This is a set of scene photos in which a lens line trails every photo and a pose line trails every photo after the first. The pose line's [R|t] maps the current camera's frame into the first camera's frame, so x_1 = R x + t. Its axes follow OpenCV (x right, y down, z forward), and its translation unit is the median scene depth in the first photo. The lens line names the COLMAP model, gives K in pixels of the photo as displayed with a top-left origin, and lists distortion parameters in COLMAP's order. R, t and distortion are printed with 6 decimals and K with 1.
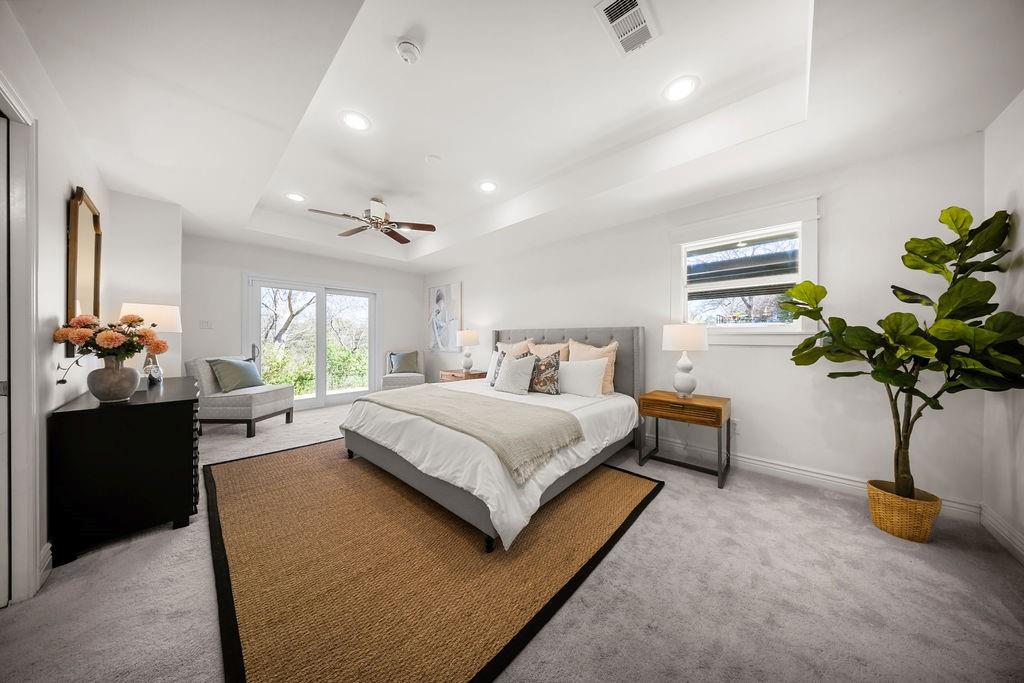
lens RADIAL K [[299.8, 0, 518.3], [0, 299.8, 337.1], [0, 0, 1]] dist [0.001924, -0.001002]
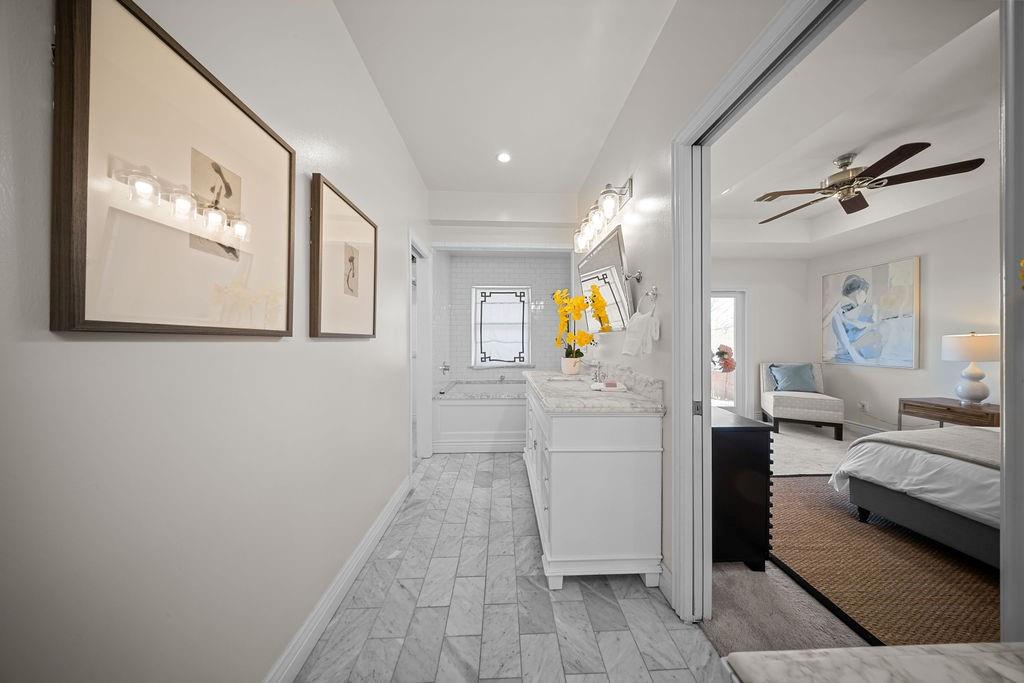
lens RADIAL K [[299.8, 0, 513.8], [0, 299.8, 342.1], [0, 0, 1]] dist [0.001924, -0.001002]
pose [[0.697281, 0.000821, -0.716798, -0.589102], [0.007155, 0.999942, 0.008105, -0.029384], [0.716762, -0.010780, 0.697234, -0.080598]]
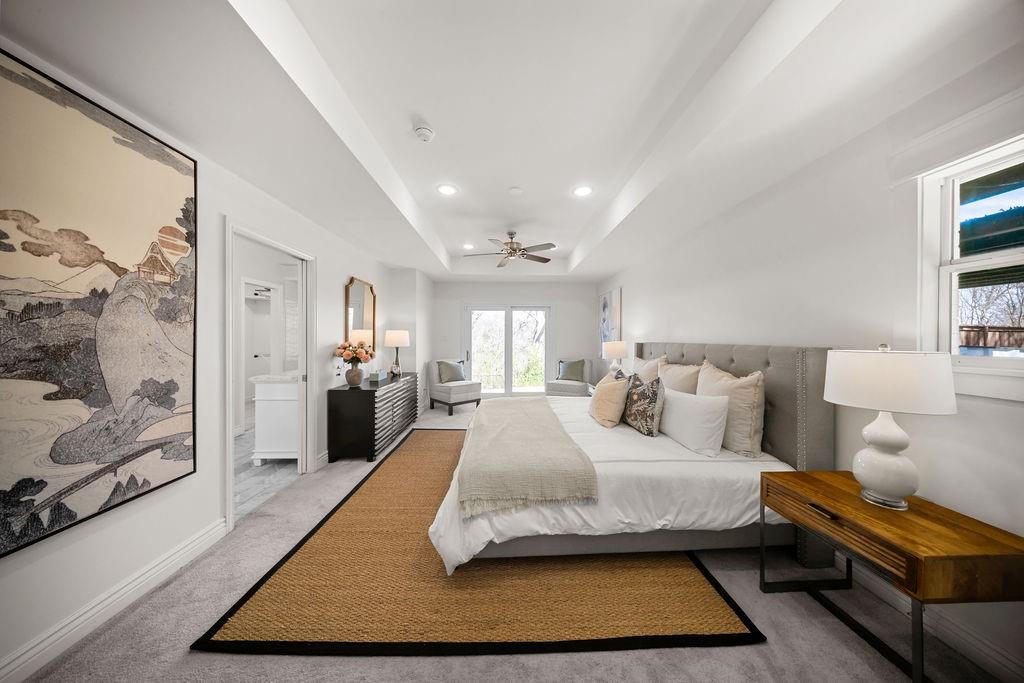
lens RADIAL K [[299.8, 0, 511.8], [0, 299.8, 339.8], [0, 0, 1]] dist [0.001924, -0.001002]
pose [[0.698000, 0.004917, -0.716081, 0.411699], [0.000560, 0.999972, 0.007413, -0.055077], [0.716097, -0.005575, 0.697978, 0.208825]]
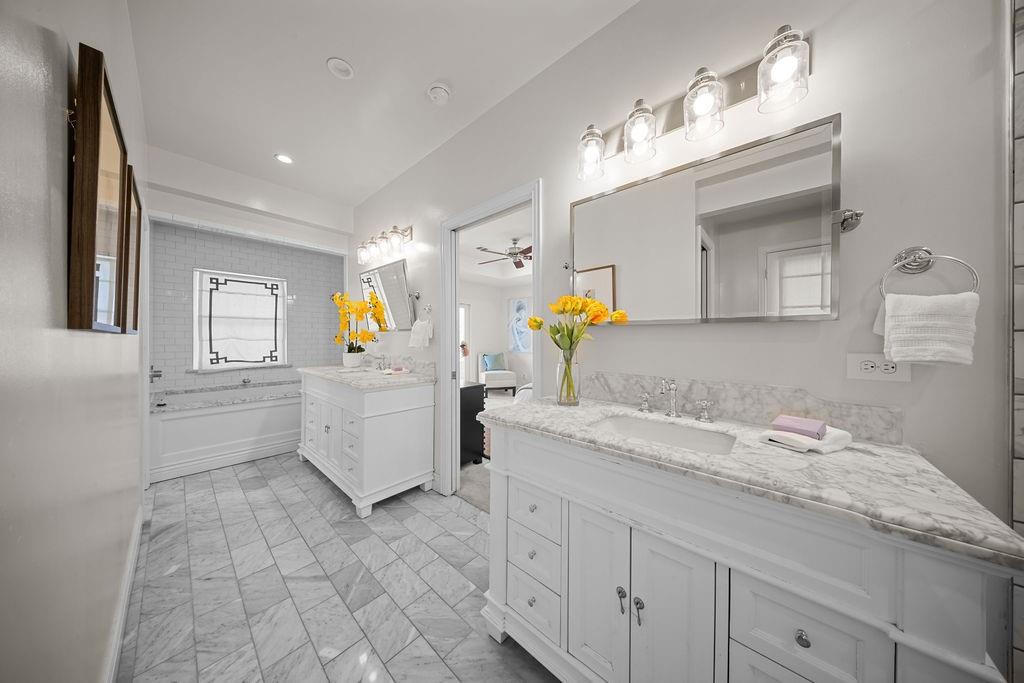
lens RADIAL K [[299.8, 0, 515.8], [0, 299.8, 337.1], [0, 0, 1]] dist [0.001924, -0.001002]
pose [[0.999875, 0.000294, 0.015823, -0.564315], [-0.000319, 0.999999, 0.001568, -0.030752], [-0.015823, -0.001573, 0.999874, -0.373014]]
